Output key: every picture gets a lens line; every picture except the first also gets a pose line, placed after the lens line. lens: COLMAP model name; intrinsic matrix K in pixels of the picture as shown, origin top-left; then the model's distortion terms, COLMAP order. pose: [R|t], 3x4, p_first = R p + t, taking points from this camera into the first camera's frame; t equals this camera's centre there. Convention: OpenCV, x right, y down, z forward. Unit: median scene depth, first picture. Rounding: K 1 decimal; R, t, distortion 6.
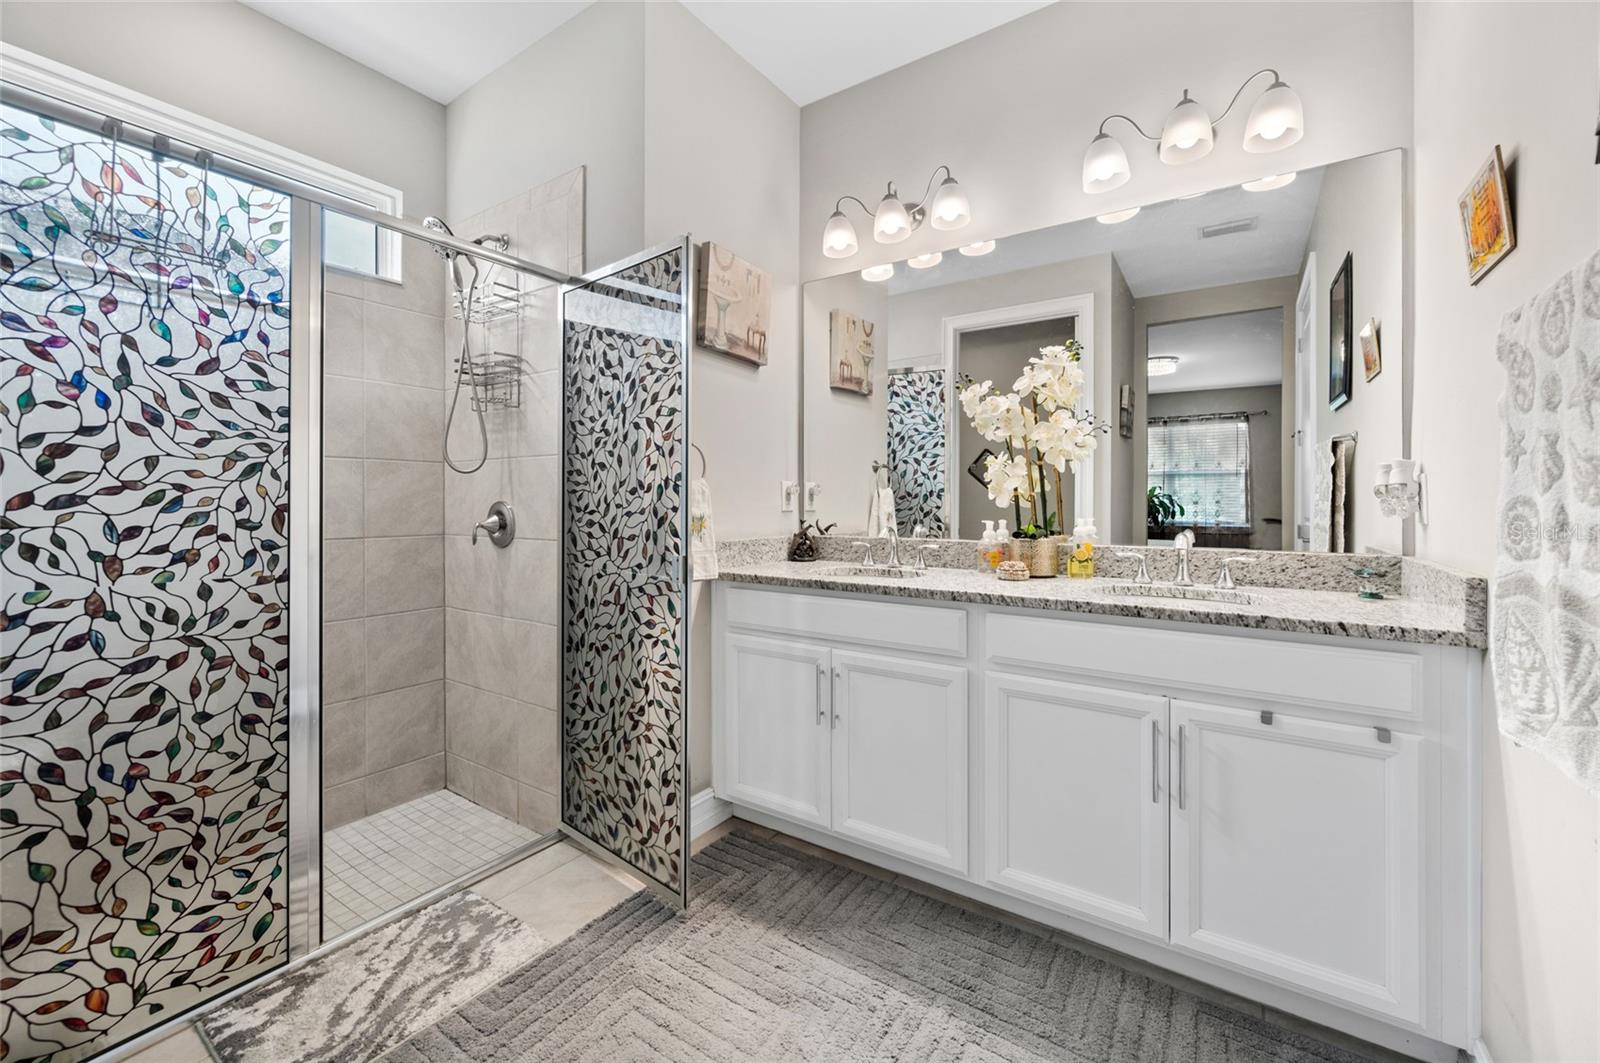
lens RADIAL K [[646.4, 0, 806.2], [0, 646.4, 494.3], [0, 0, 1]] dist [-0.001253, -0.000229]
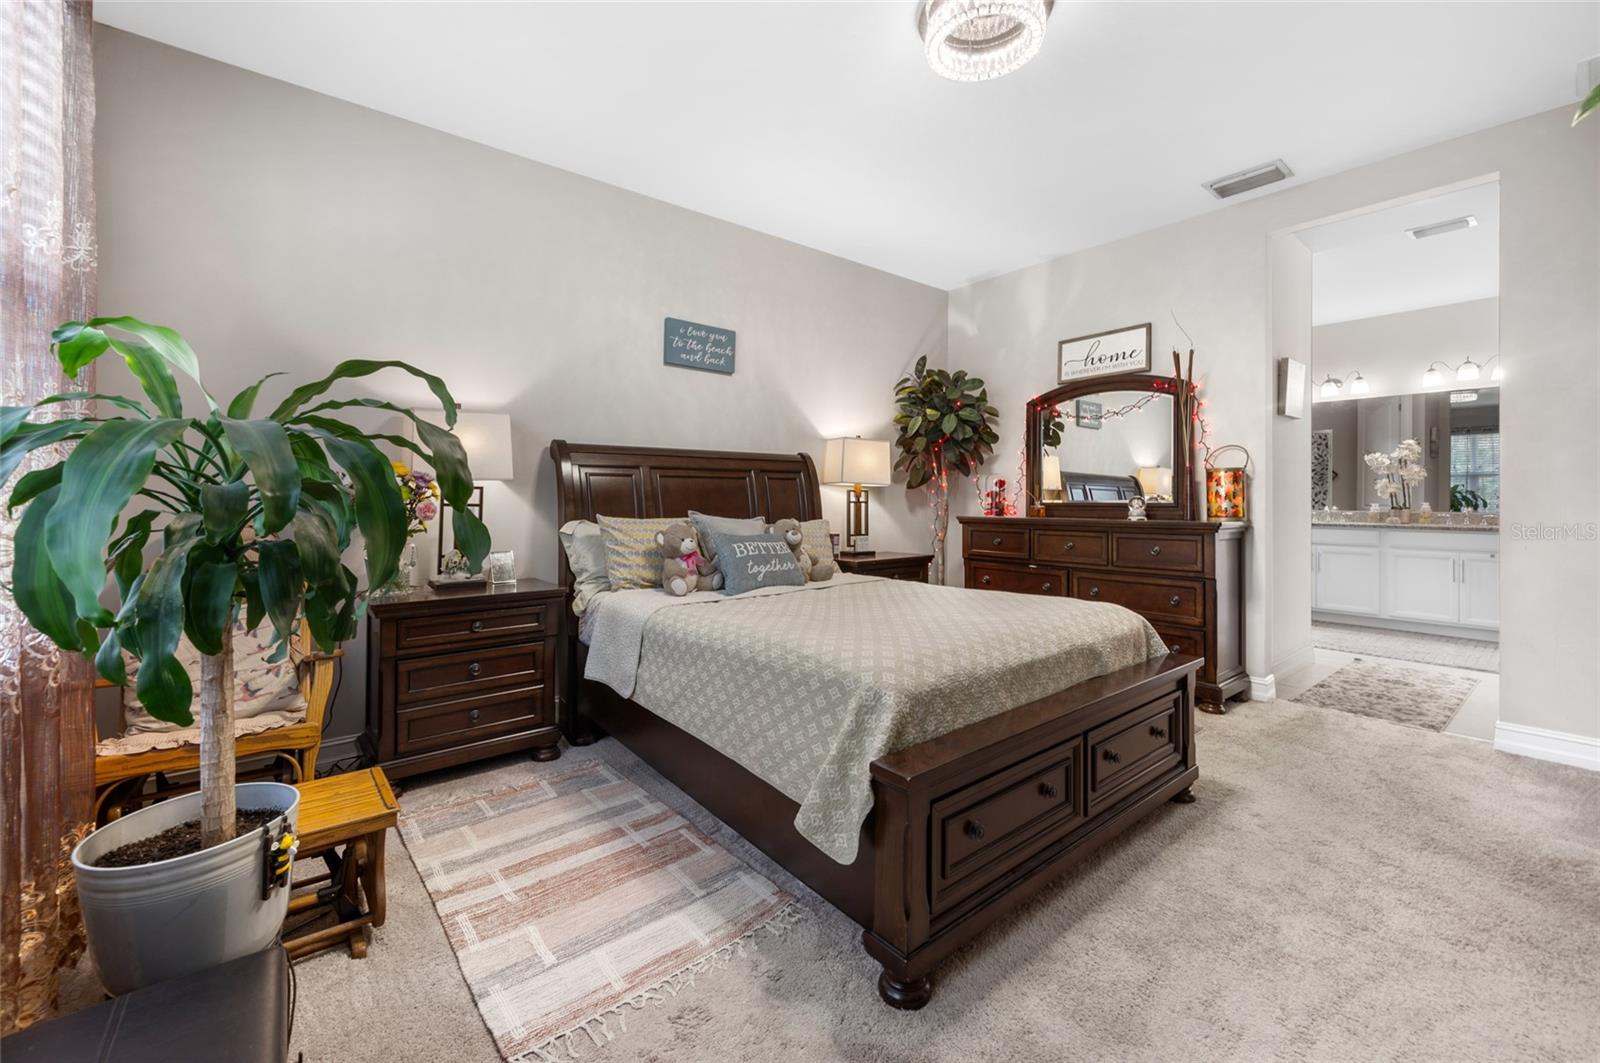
lens RADIAL K [[646.4, 0, 806.2], [0, 646.4, 494.3], [0, 0, 1]] dist [-0.001253, -0.000229]
pose [[0.955816, -0.006171, -0.293902, -0.575017], [0.007312, 0.999969, 0.002782, -0.011461], [0.293876, -0.004808, 0.955831, -1.086891]]
